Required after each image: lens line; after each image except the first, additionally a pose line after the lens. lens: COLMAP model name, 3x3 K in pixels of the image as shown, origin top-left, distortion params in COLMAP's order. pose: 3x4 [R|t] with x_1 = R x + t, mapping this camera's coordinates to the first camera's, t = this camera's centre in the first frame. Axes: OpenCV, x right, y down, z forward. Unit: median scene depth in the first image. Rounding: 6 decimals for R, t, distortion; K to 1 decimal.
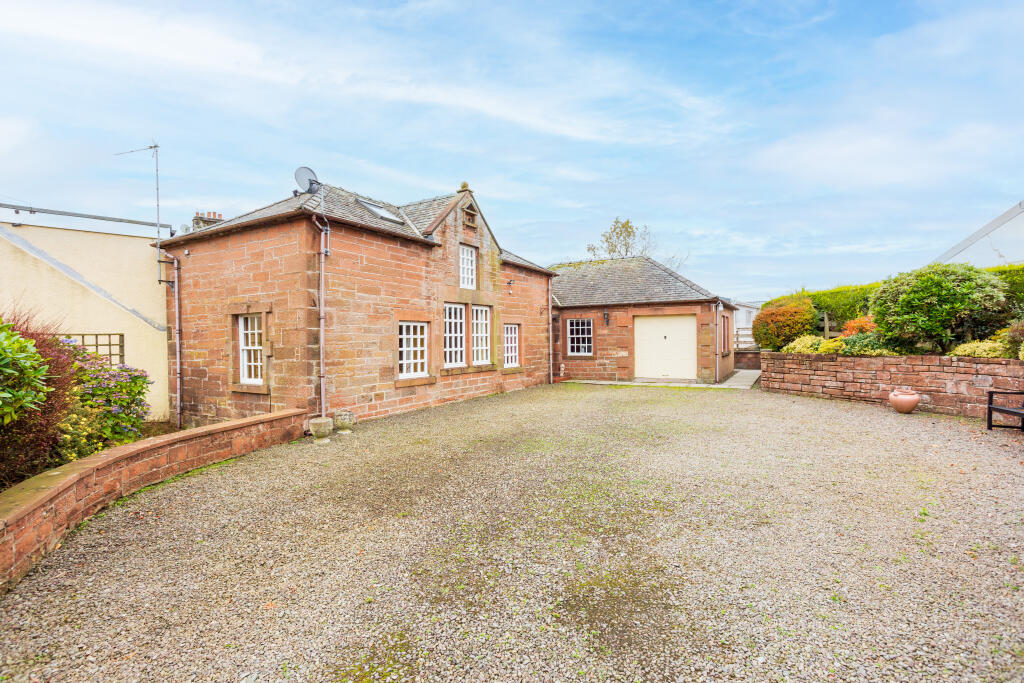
lens RADIAL K [[504.3, 0, 512.0], [0, 504.3, 341.5], [0, 0, 1]] dist [-0.050142, 0.035700]
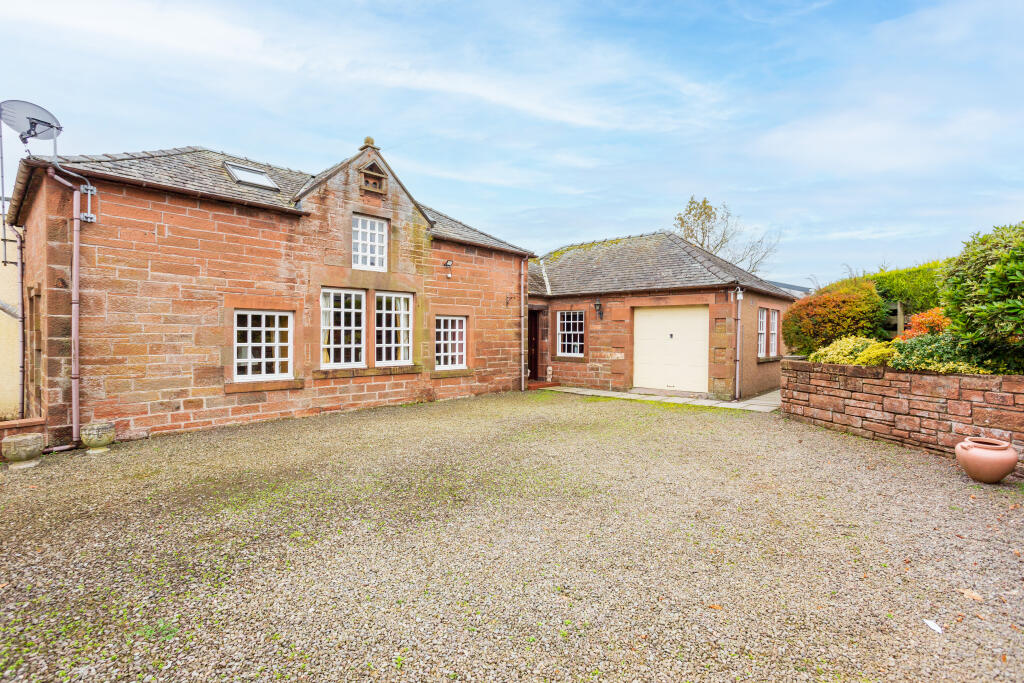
lens RADIAL K [[504.3, 0, 512.0], [0, 504.3, 341.5], [0, 0, 1]] dist [-0.050142, 0.035700]
pose [[0.975031, 0.019608, -0.221200, 0.301848], [-0.017635, 0.999785, 0.010888, -0.004638], [0.221366, -0.006715, 0.975168, 0.265617]]
